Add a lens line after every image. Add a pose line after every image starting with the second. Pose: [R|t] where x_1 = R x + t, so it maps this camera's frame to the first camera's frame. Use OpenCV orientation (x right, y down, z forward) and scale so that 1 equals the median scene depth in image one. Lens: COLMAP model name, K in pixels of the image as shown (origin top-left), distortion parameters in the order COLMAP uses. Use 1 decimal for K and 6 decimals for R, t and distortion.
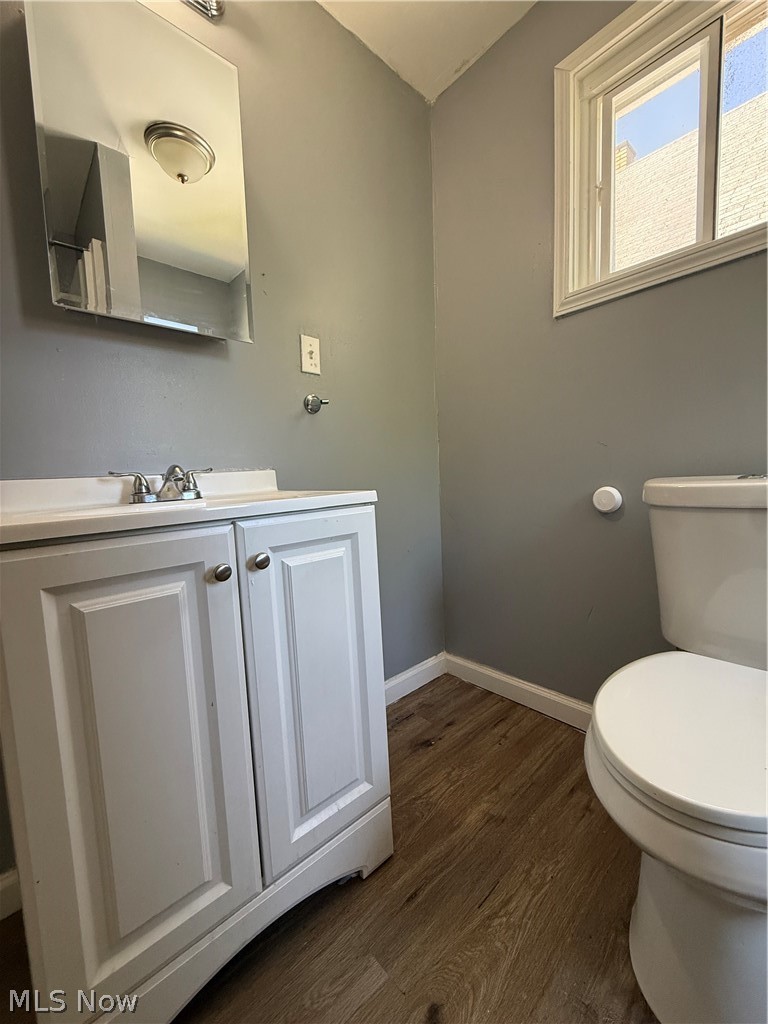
lens RADIAL K [[407.3, 0, 383.9], [0, 407.3, 508.1], [0, 0, 1]] dist [-0.000510, 0.000283]
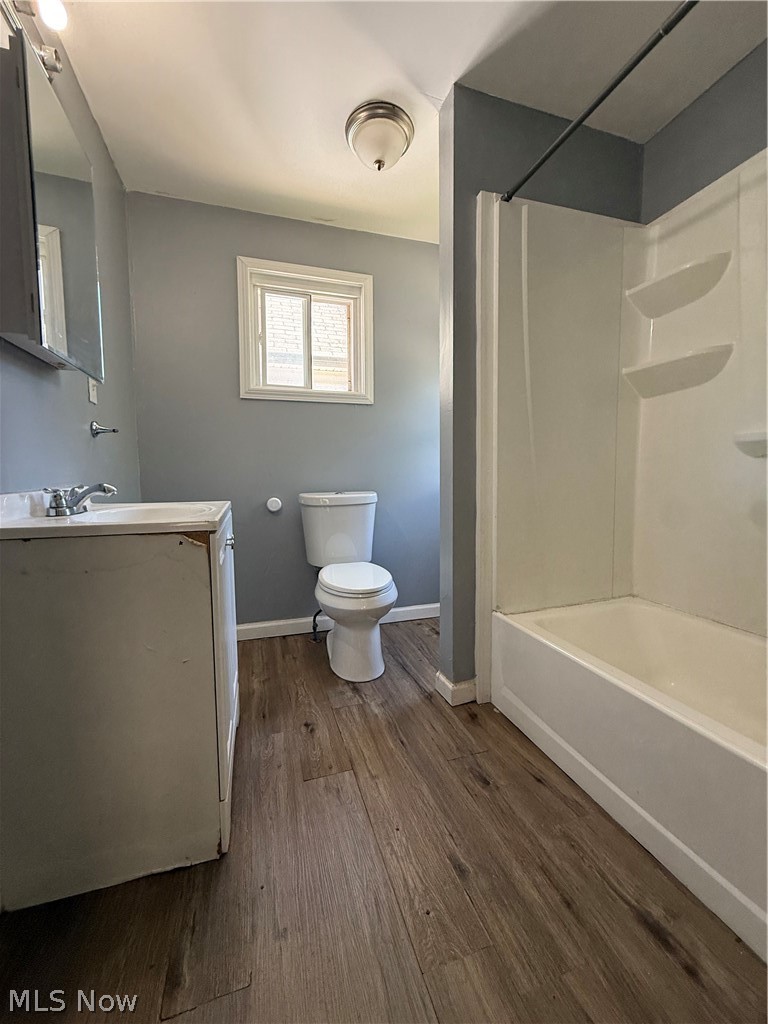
lens RADIAL K [[407.3, 0, 383.9], [0, 407.3, 508.1], [0, 0, 1]] dist [-0.000510, 0.000283]
pose [[0.410796, -0.033777, 0.911101, -1.158268], [0.061255, 0.998078, 0.009383, 0.009554], [-0.909667, 0.051956, 0.412076, -0.275700]]
